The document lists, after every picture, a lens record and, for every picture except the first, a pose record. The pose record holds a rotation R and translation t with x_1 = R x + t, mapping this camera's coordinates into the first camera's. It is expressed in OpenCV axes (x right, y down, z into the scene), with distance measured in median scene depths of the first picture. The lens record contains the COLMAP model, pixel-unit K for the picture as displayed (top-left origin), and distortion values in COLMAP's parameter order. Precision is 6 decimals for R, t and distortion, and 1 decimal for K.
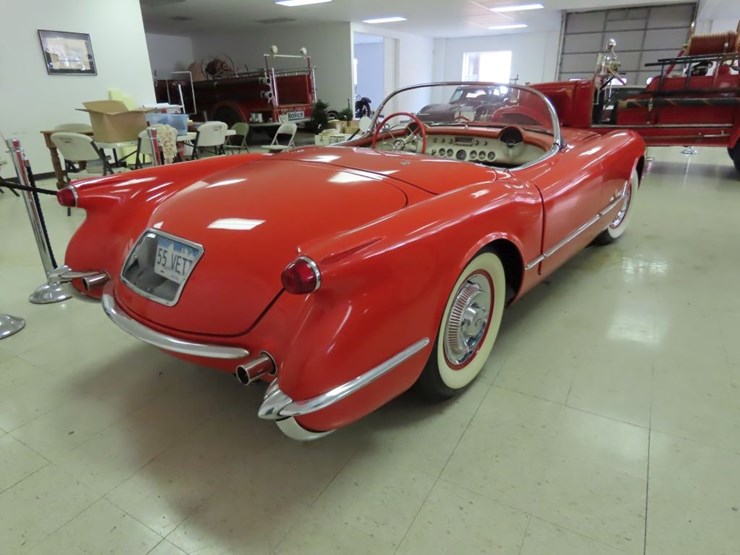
lens RADIAL K [[468.2, 0, 367.9], [0, 468.2, 279.5], [0, 0, 1]] dist [-0.004935, 0.001284]
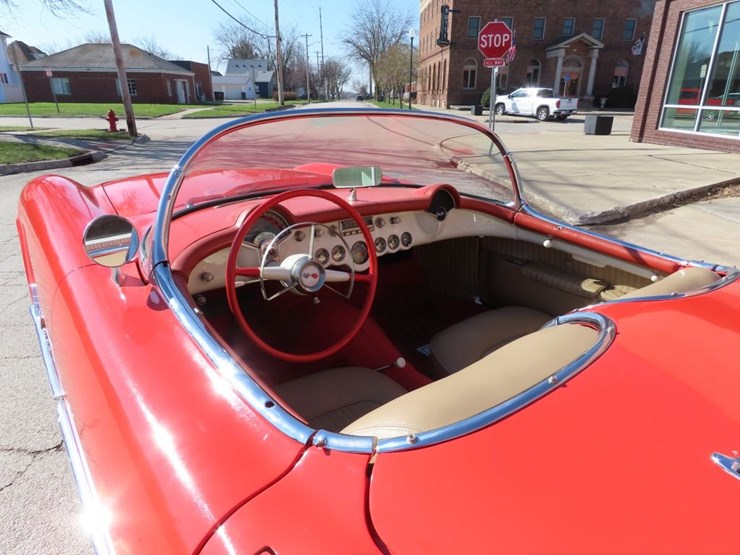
lens RADIAL K [[468.2, 0, 371.2], [0, 468.2, 277.9], [0, 0, 1]] dist [-0.004935, 0.001284]
pose [[0.203418, -0.328863, 0.922209, -0.417455], [0.328690, 0.910178, 0.252071, -0.567916], [-0.922271, 0.251845, 0.293241, 1.334154]]
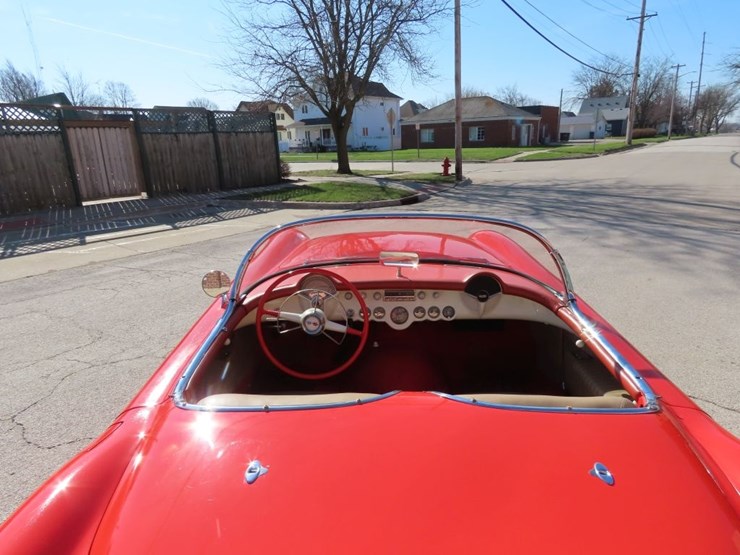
lens RADIAL K [[468.2, 0, 372.4], [0, 468.2, 278.1], [0, 0, 1]] dist [-0.004935, 0.001284]
pose [[0.775963, -0.179333, 0.604749, -0.338767], [0.234653, 0.971994, -0.012850, -0.495849], [-0.585508, 0.151877, 0.796313, 0.775310]]
